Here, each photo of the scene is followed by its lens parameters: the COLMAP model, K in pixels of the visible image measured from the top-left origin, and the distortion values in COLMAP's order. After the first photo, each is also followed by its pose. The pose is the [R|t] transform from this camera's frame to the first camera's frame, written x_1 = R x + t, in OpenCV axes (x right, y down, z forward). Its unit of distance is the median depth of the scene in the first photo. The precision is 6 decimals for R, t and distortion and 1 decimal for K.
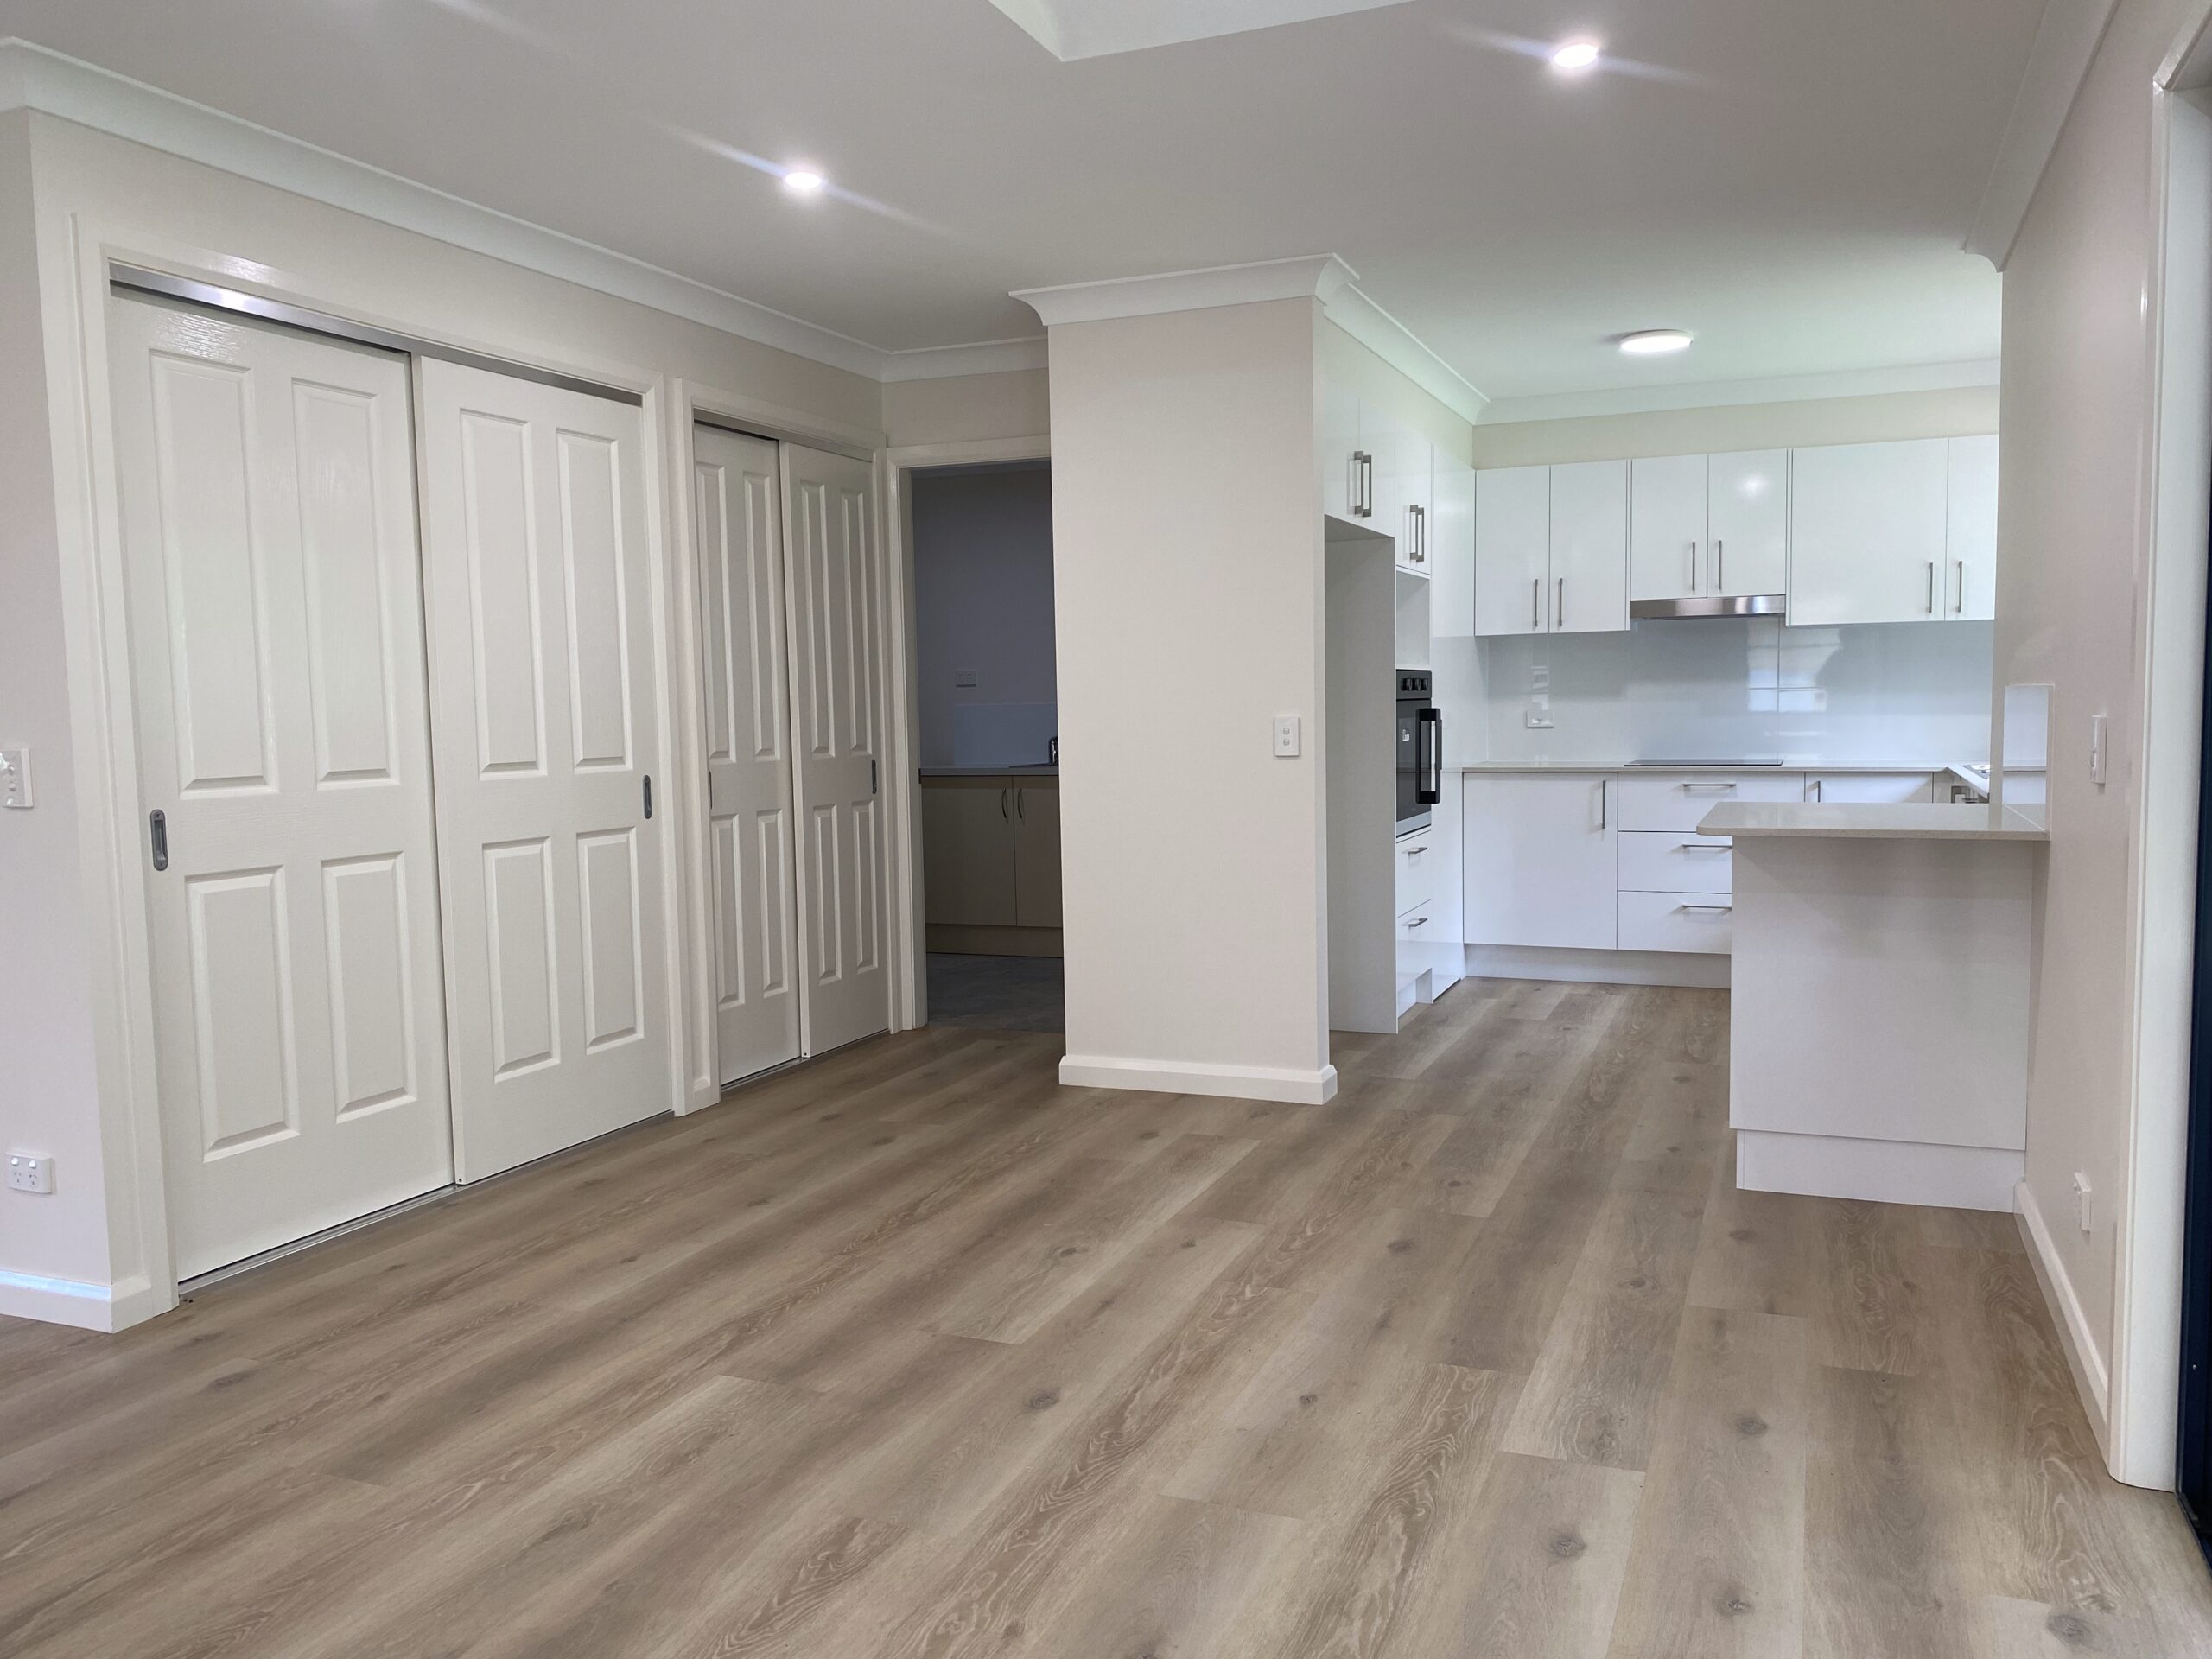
lens RADIAL K [[1685.0, 0, 1106.0], [0, 1685.0, 829.5], [0, 0, 1]] dist [-0.066318, -0.000421]
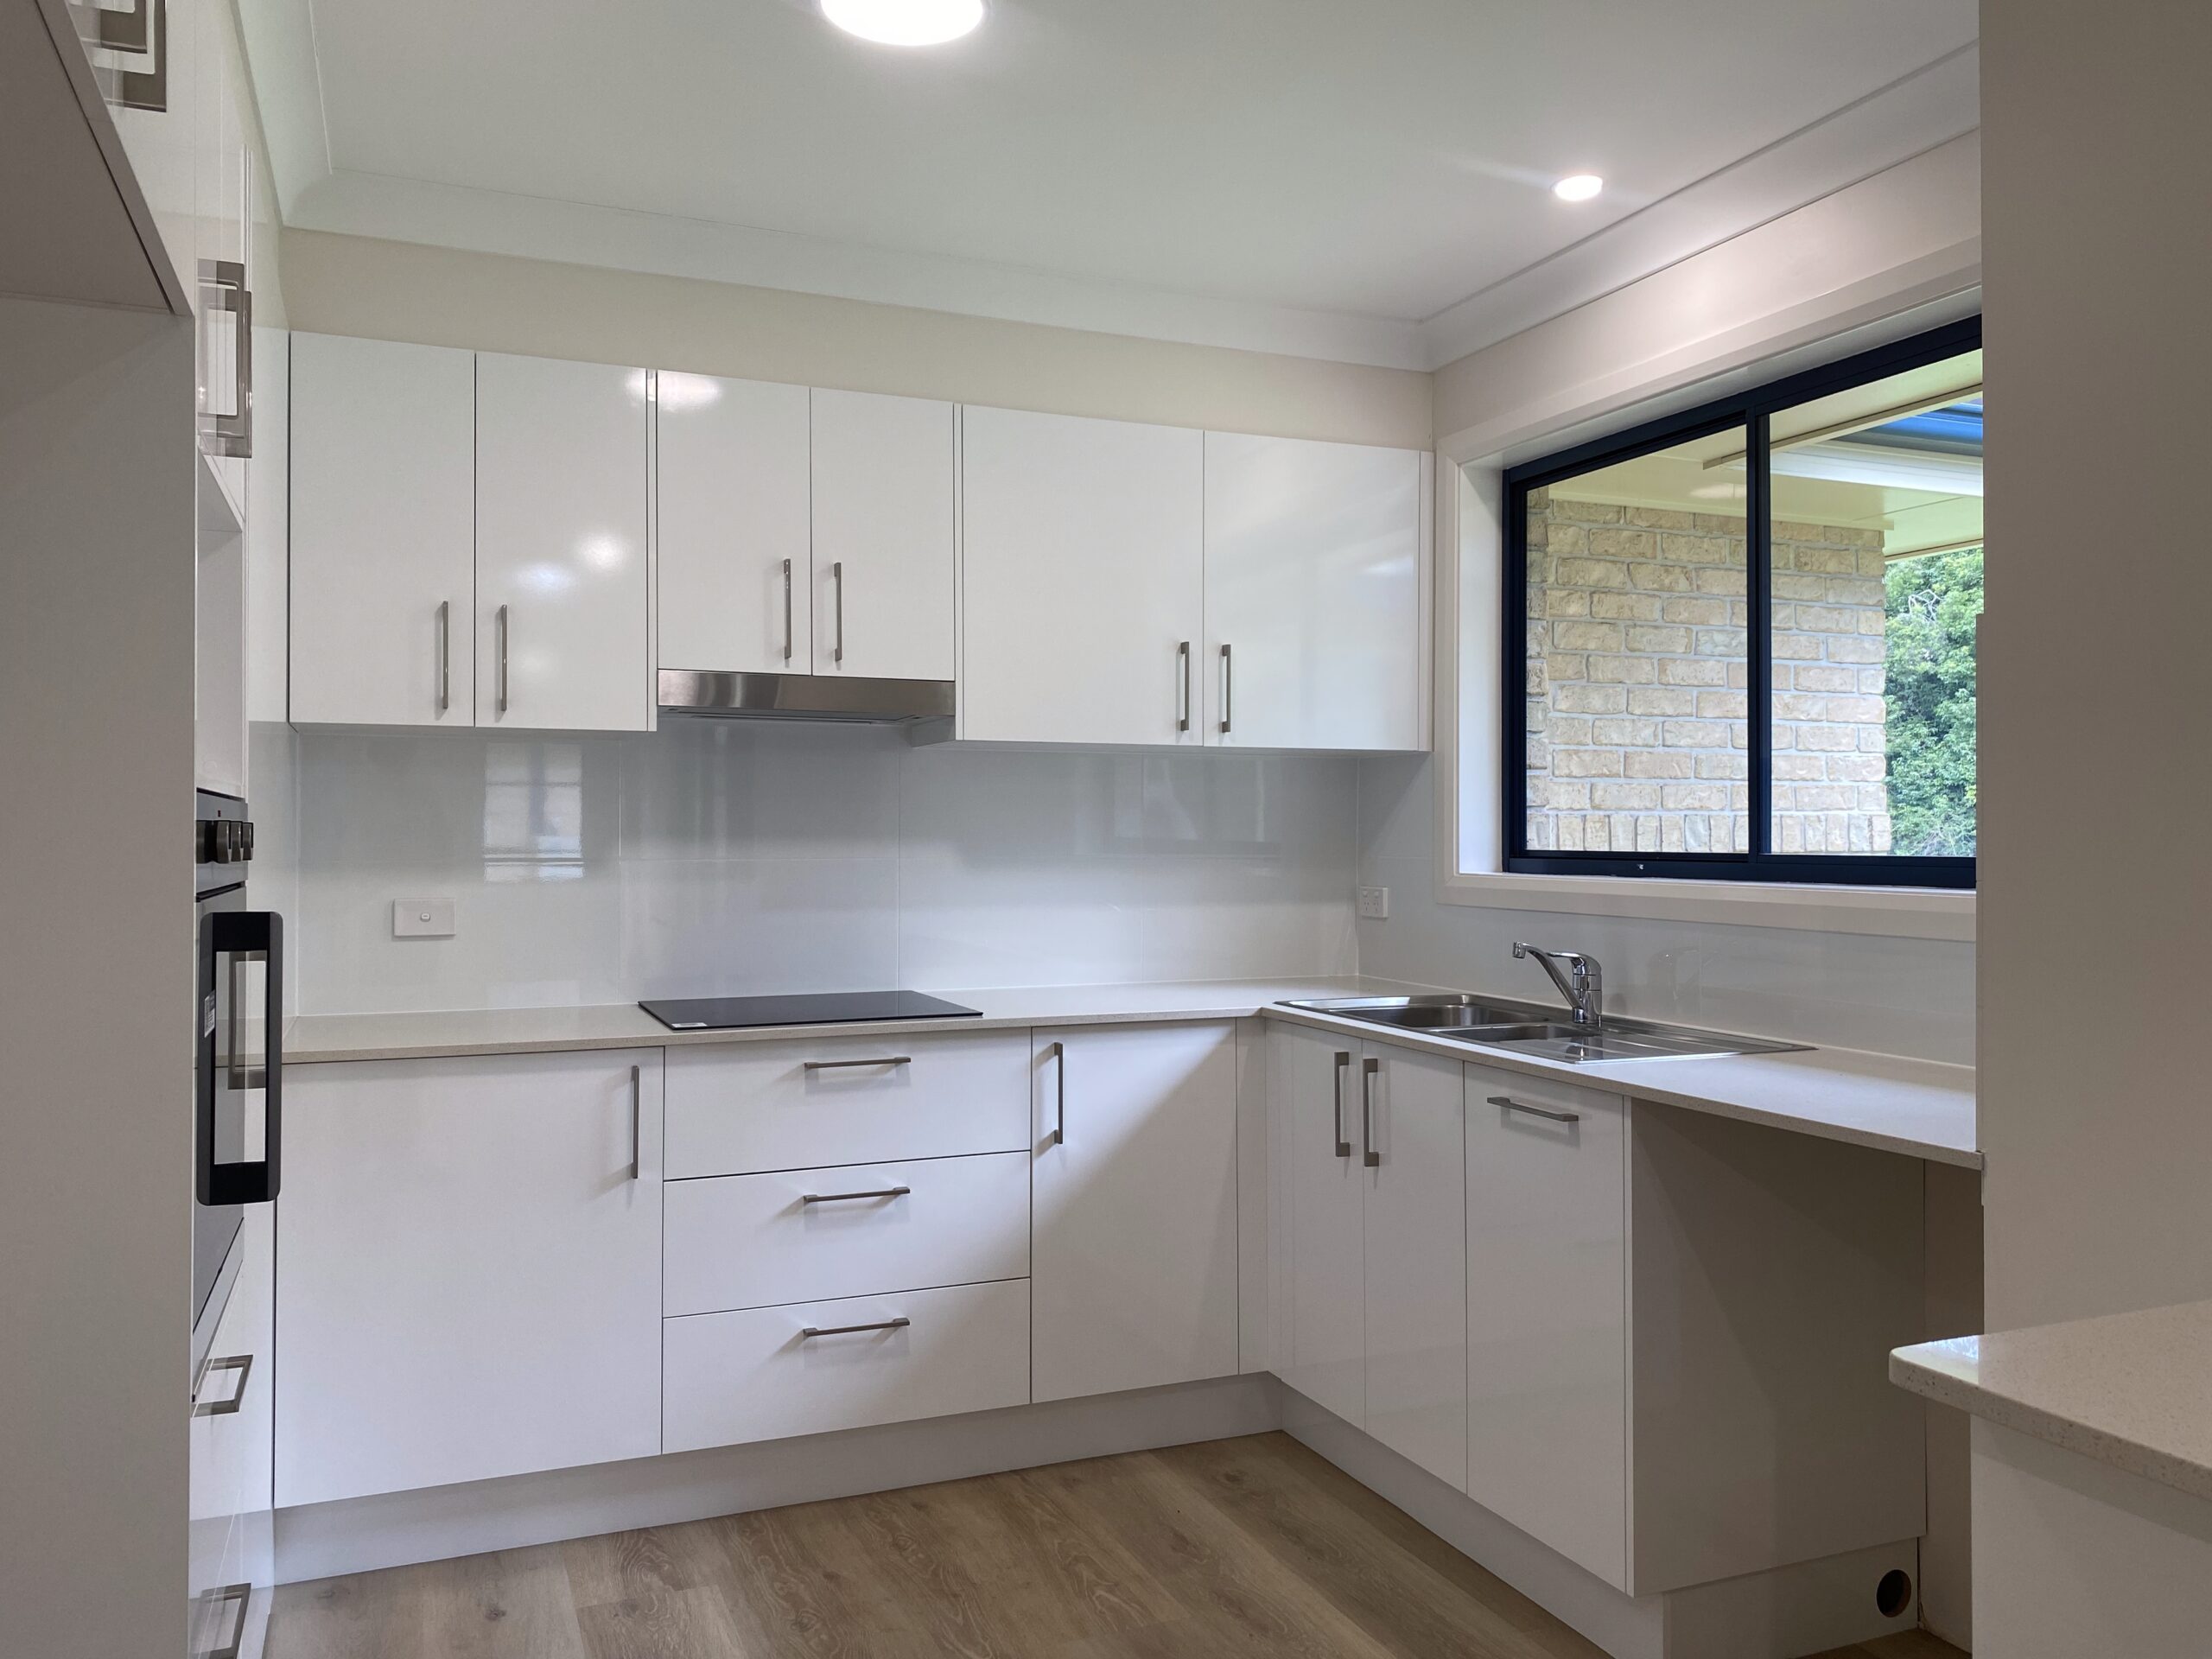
lens RADIAL K [[1699.0, 0, 1106.0], [0, 1699.0, 829.5], [0, 0, 1]] dist [0.105561, -0.172225]
pose [[0.701319, 0.026799, 0.712343, 0.062785], [0.036312, 0.996653, -0.073245, -0.053604], [-0.711922, 0.077235, 0.697999, 0.593930]]
